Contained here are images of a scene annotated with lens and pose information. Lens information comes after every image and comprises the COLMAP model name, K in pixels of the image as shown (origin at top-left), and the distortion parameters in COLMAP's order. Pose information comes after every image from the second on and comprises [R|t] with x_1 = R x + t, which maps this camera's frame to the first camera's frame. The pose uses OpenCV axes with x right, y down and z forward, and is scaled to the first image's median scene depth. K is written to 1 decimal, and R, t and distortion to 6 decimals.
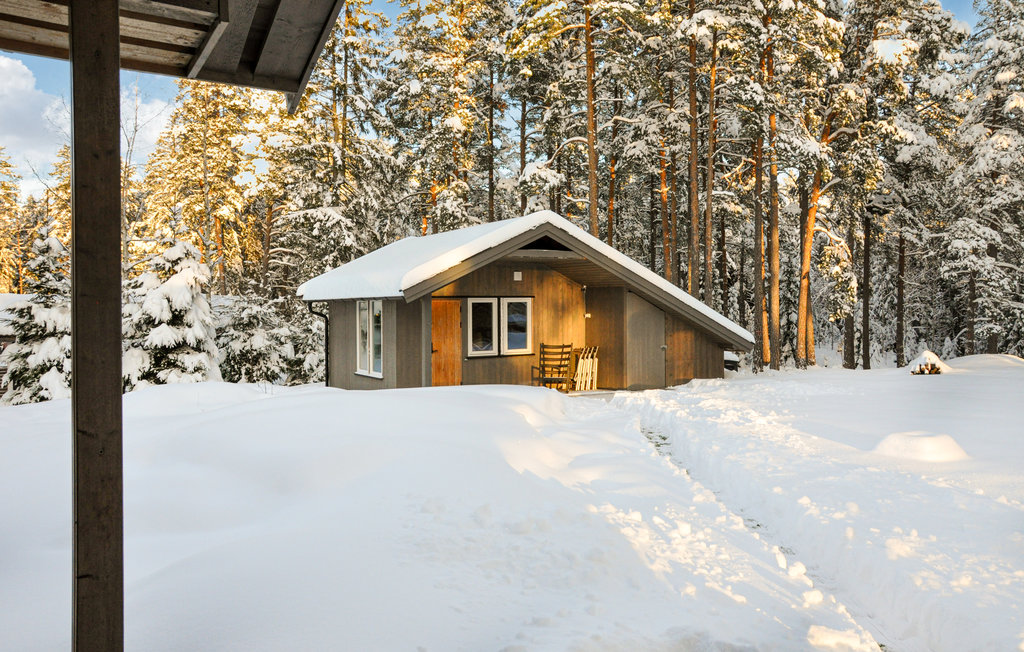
lens RADIAL K [[821.4, 0, 511.3], [0, 821.4, 281.7], [0, 0, 1]] dist [-0.063865, 0.162959]
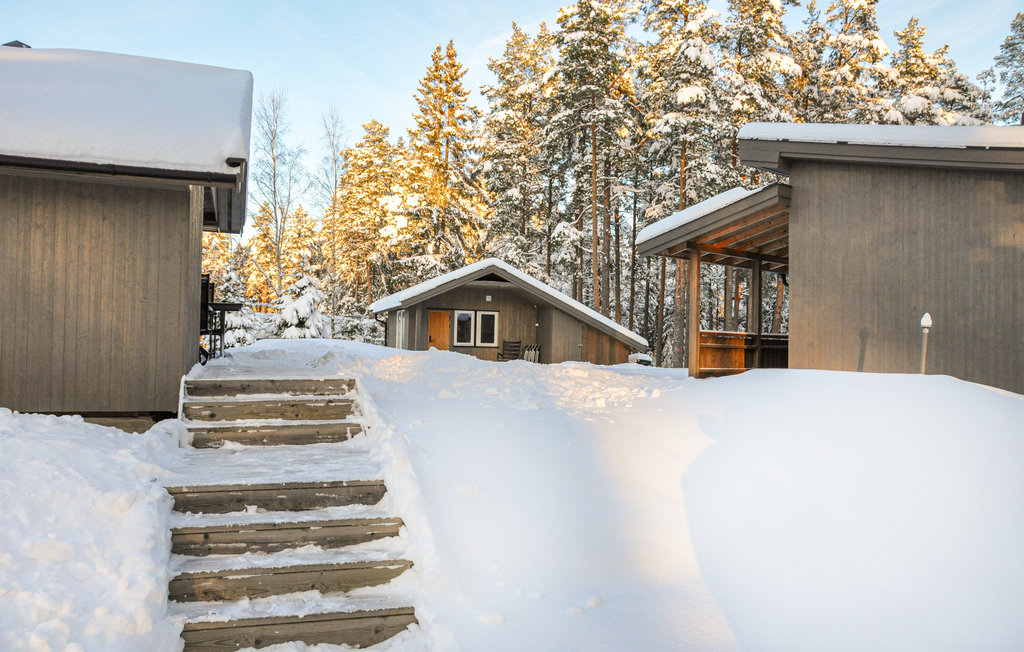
lens RADIAL K [[831.0, 0, 512.0], [0, 831.0, 326.0], [0, 0, 1]] dist [0.000729, -0.000023]
pose [[0.975720, 0.025193, -0.217568, 0.253696], [-0.026273, 0.999653, -0.002074, 0.030779], [0.217440, 0.007739, 0.976043, -0.366840]]
